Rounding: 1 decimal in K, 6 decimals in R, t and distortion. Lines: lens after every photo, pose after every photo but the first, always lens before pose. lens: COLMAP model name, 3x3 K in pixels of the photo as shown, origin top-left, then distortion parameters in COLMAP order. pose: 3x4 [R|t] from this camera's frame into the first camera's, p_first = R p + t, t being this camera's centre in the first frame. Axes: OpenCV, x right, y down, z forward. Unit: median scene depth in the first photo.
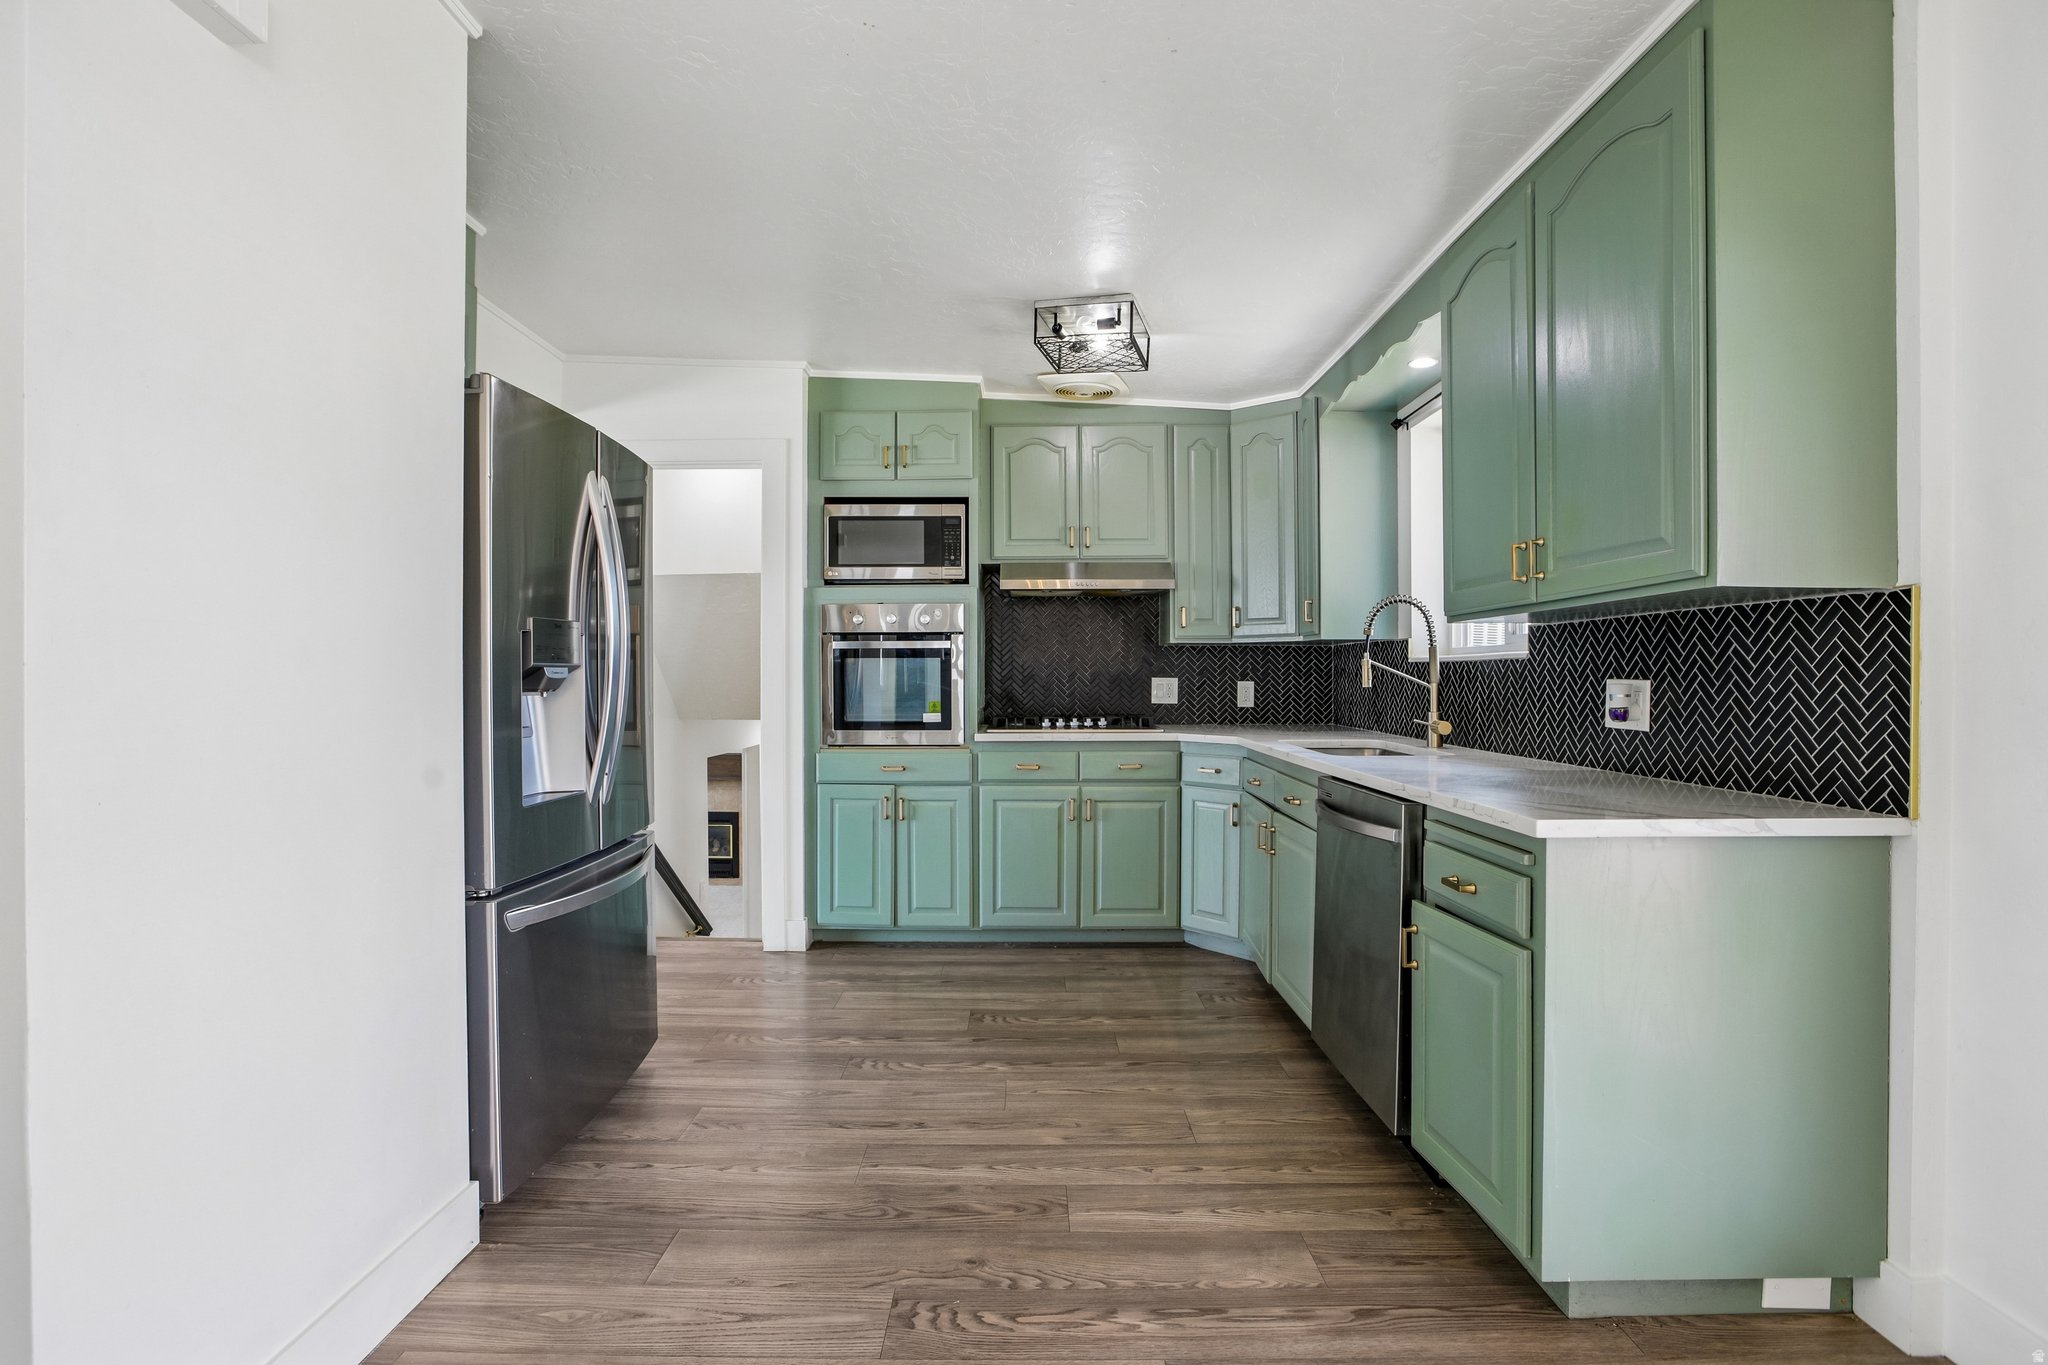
lens RADIAL K [[968.2, 0, 1019.1], [0, 968.2, 677.3], [0, 0, 1]] dist [-0.042052, 0.018018]
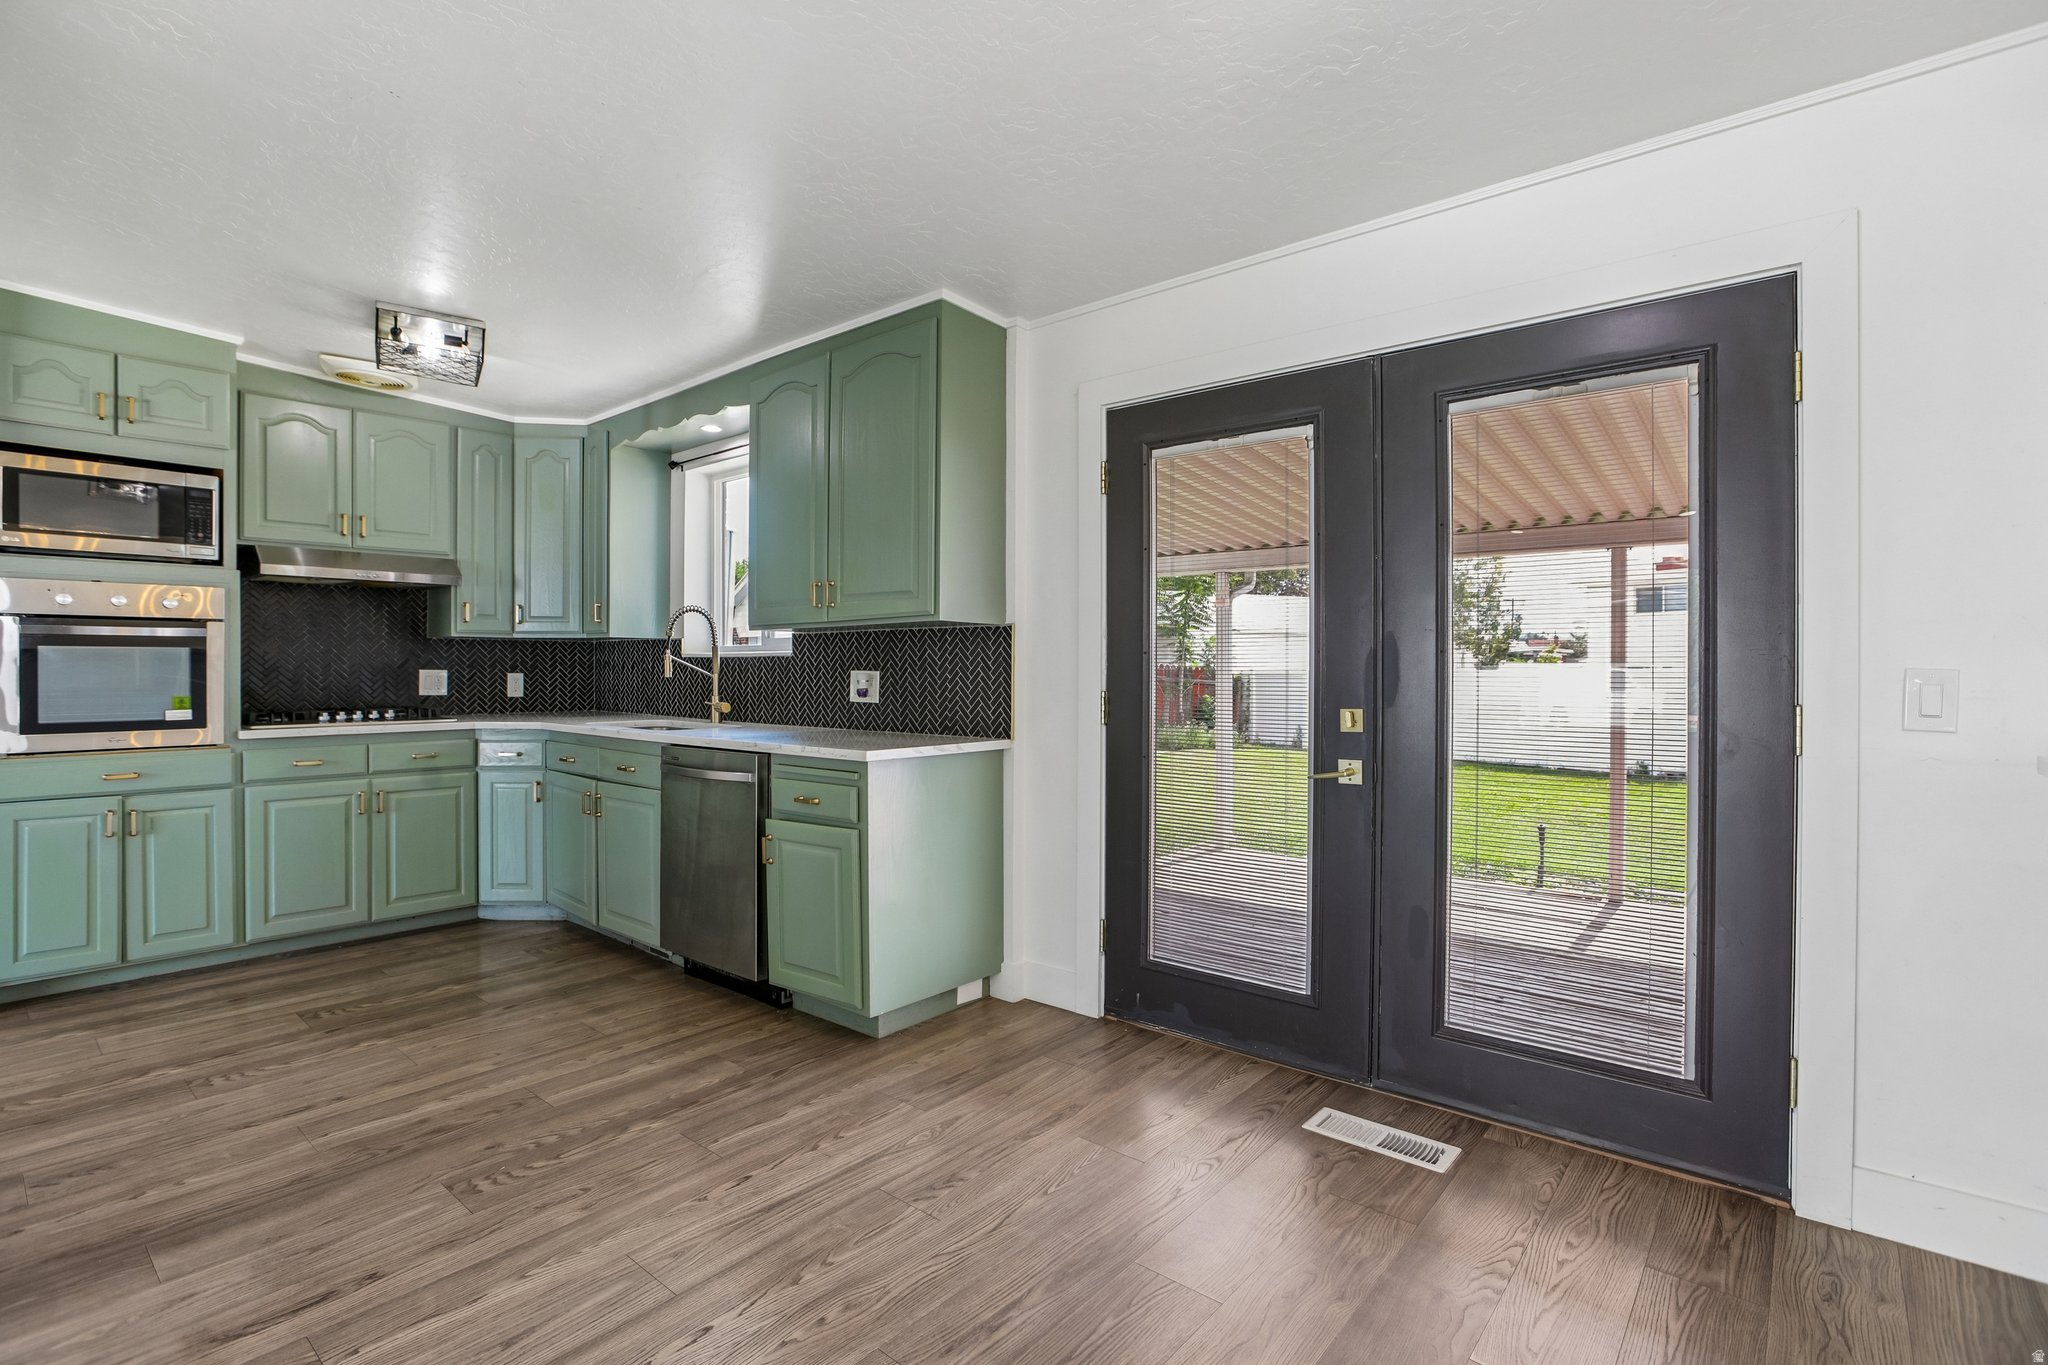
lens RADIAL K [[968.2, 0, 1019.1], [0, 968.2, 677.3], [0, 0, 1]] dist [-0.042052, 0.018018]
pose [[0.647555, -0.005901, 0.761996, -0.251715], [-0.000308, 0.999968, 0.008005, 0.000183], [-0.762019, -0.005418, 0.647532, -0.141028]]
